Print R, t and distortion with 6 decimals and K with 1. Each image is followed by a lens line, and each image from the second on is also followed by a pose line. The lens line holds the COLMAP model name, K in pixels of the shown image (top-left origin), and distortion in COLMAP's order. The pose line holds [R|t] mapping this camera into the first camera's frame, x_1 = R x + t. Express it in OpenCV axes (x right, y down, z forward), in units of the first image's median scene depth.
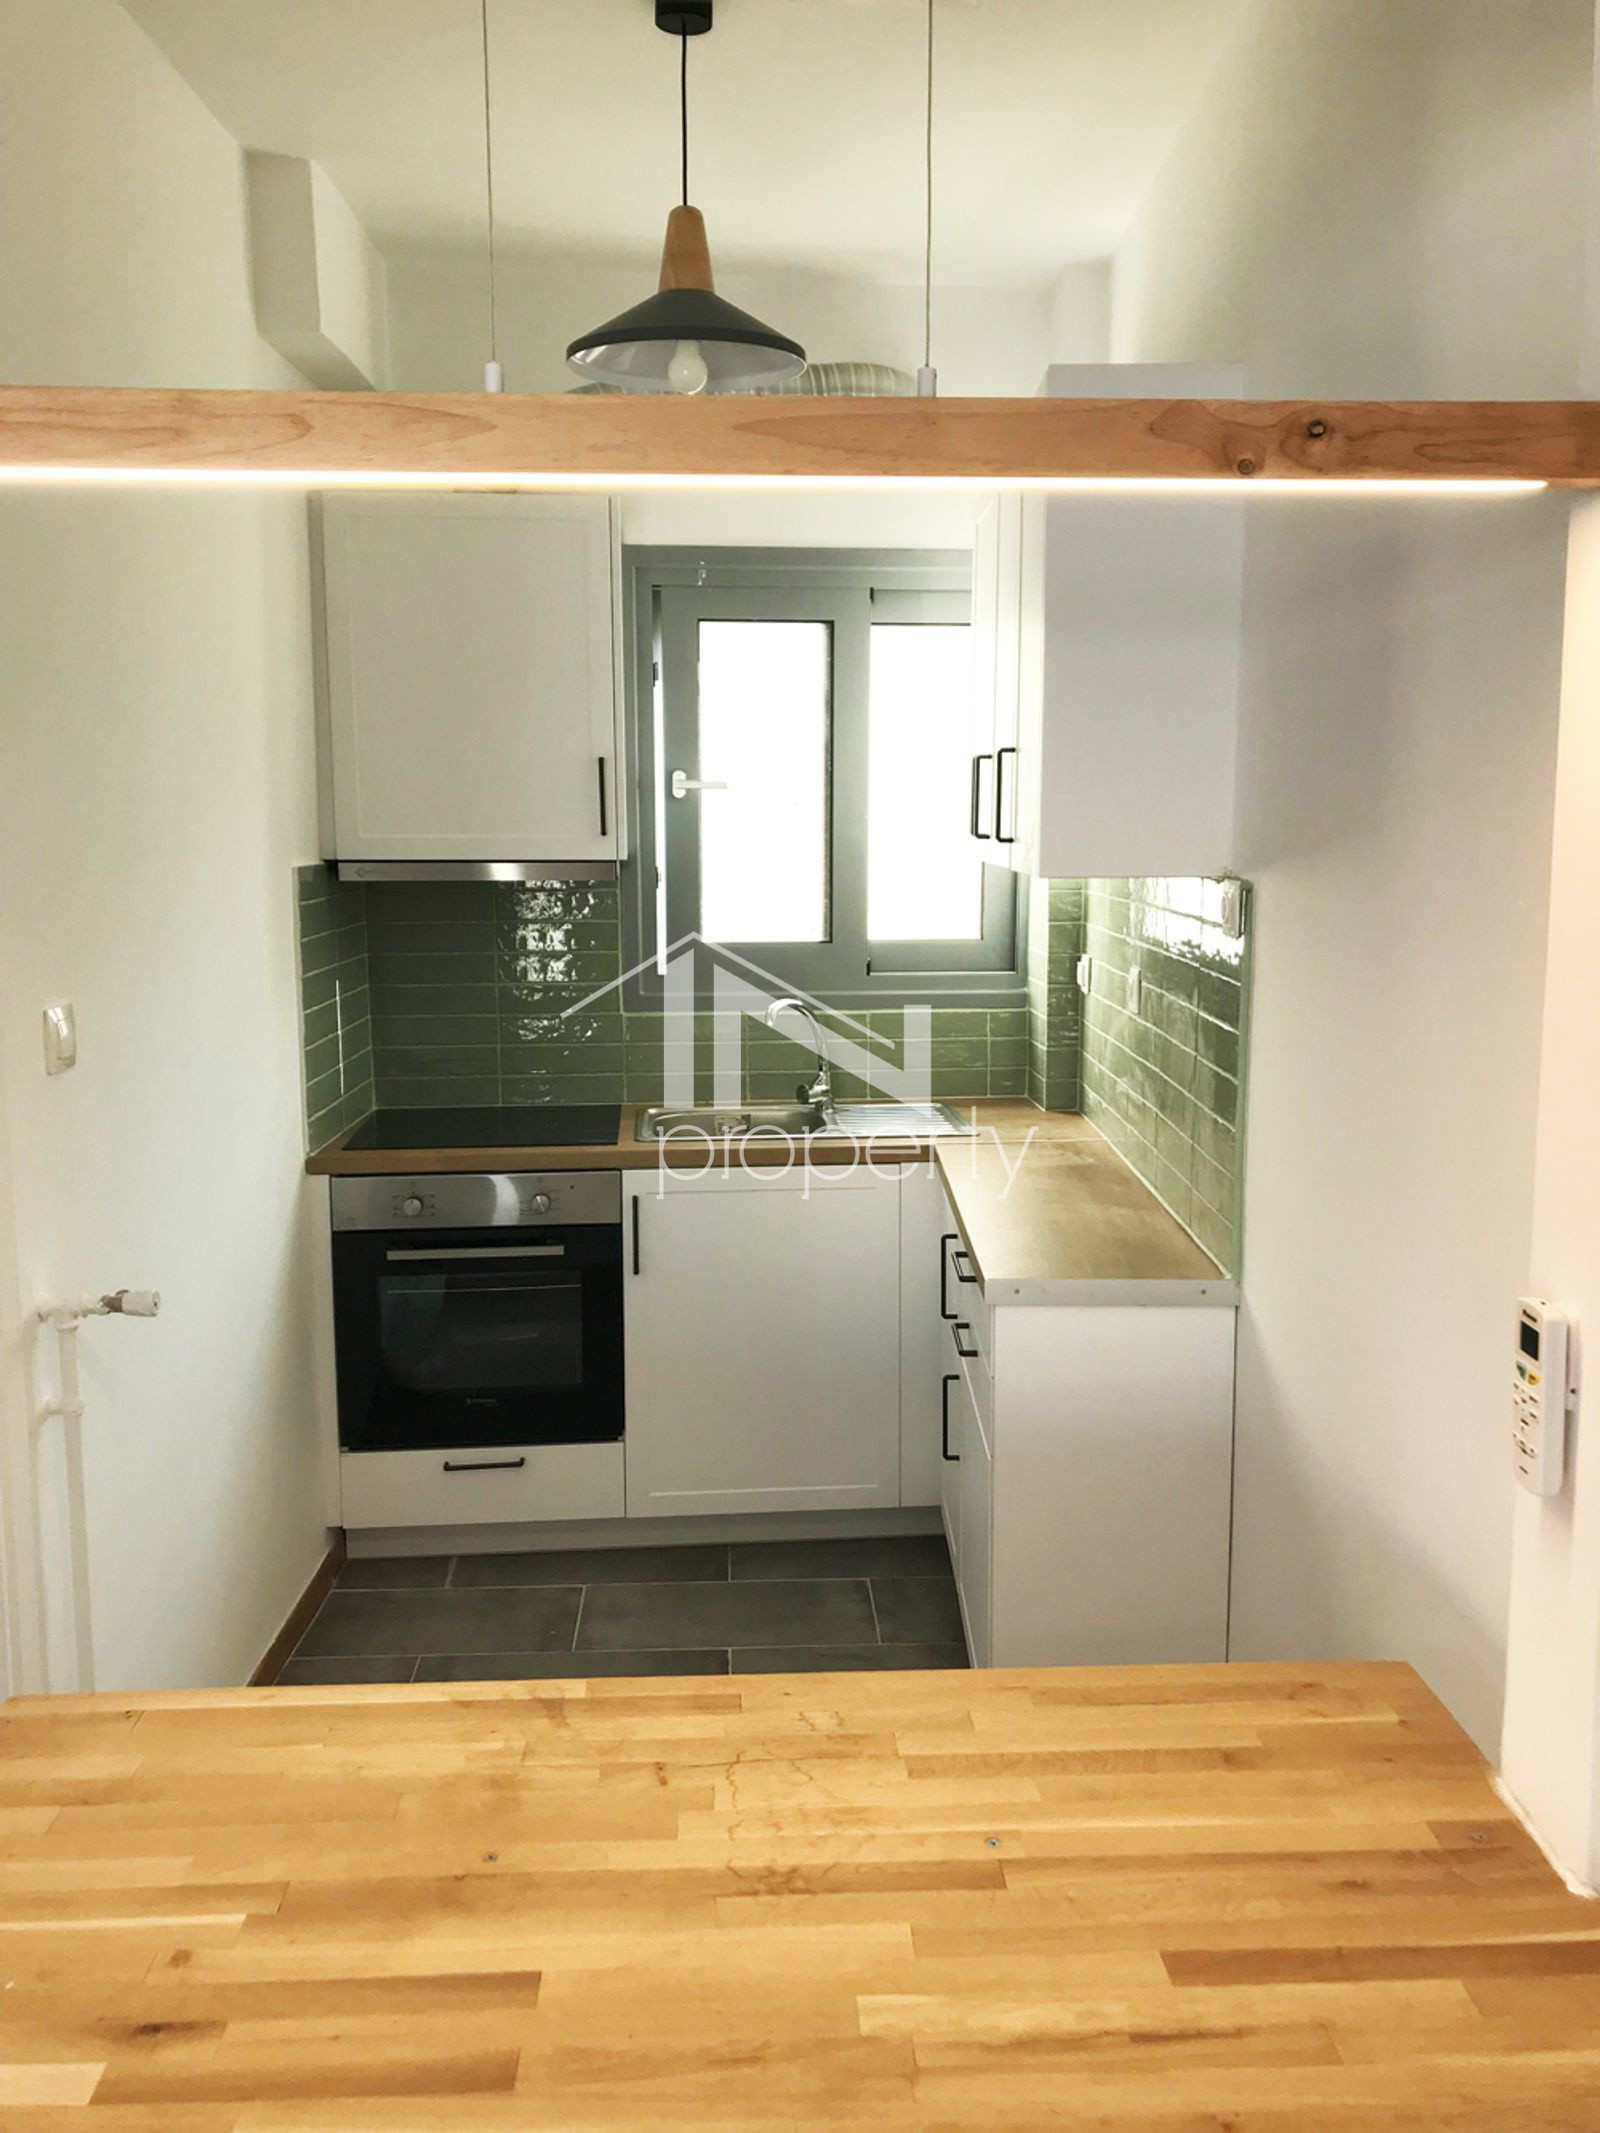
lens RADIAL K [[1780.3, 0, 800.0], [0, 1780.3, 1066.5], [0, 0, 1]] dist [0.067619, -0.005674]
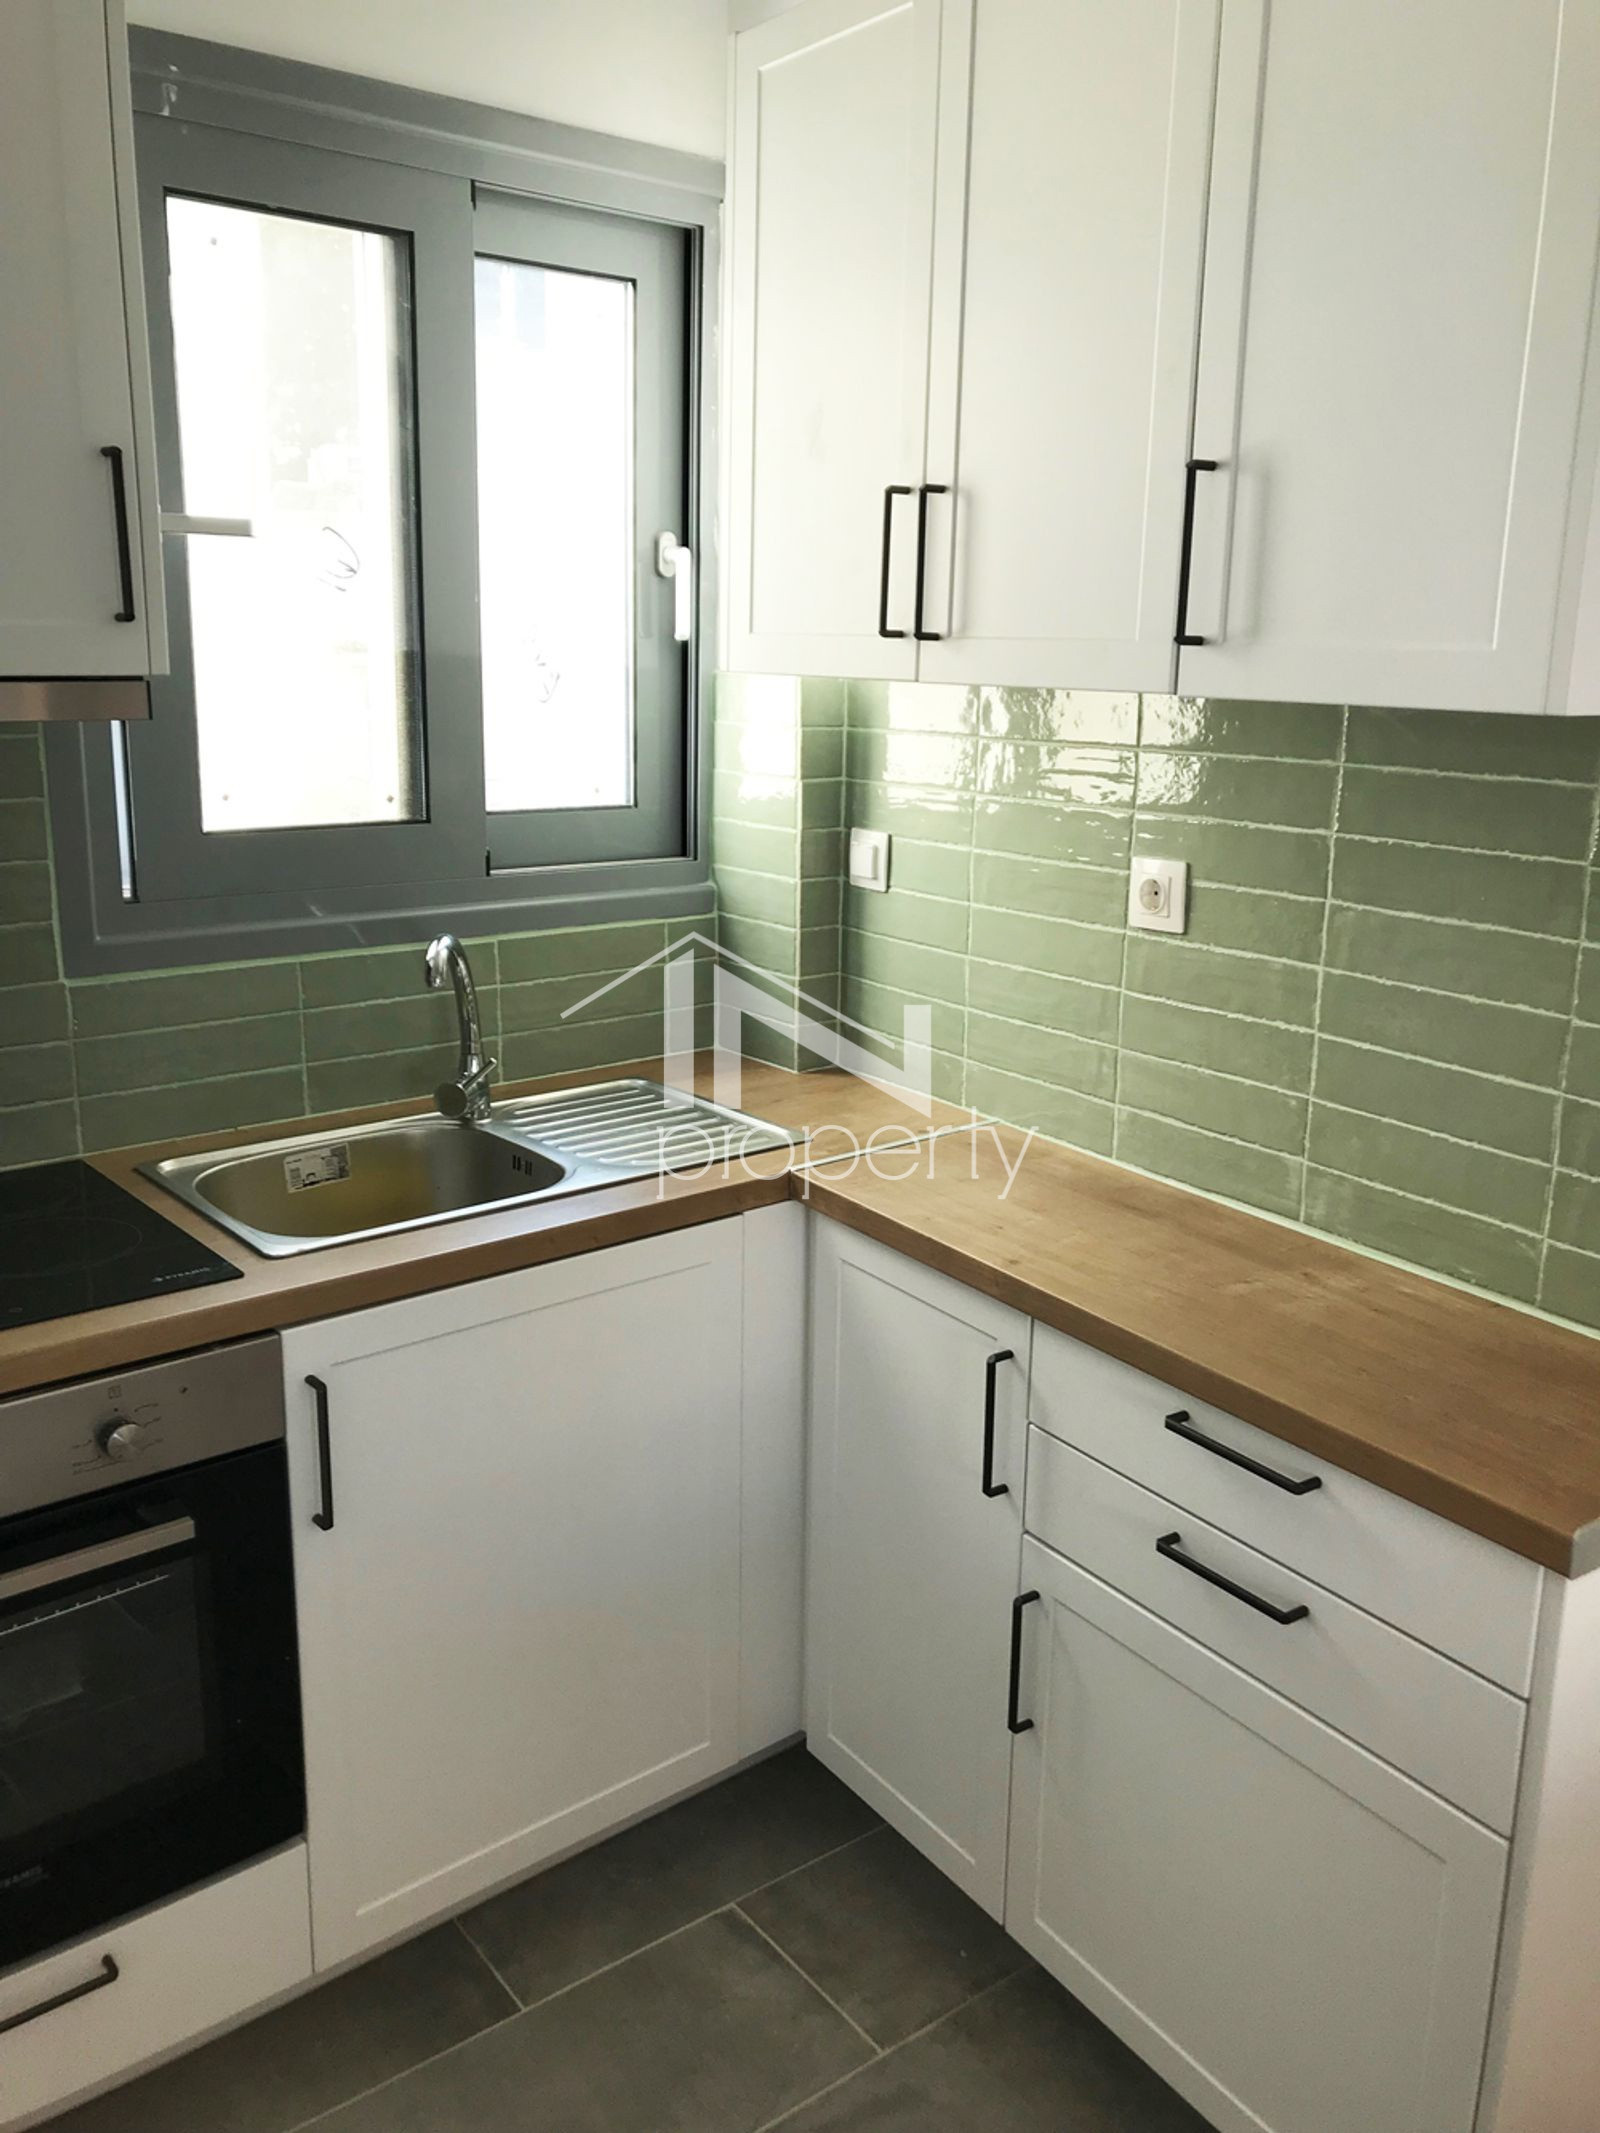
lens RADIAL K [[1741.5, 0, 803.9], [0, 1741.5, 1061.2], [0, 0, 1]] dist [0.002396, 0.003262]
pose [[0.819372, -0.122501, 0.560021, -0.219628], [0.066389, 0.990605, 0.119555, -0.055906], [-0.569405, -0.060781, 0.819807, 0.496240]]
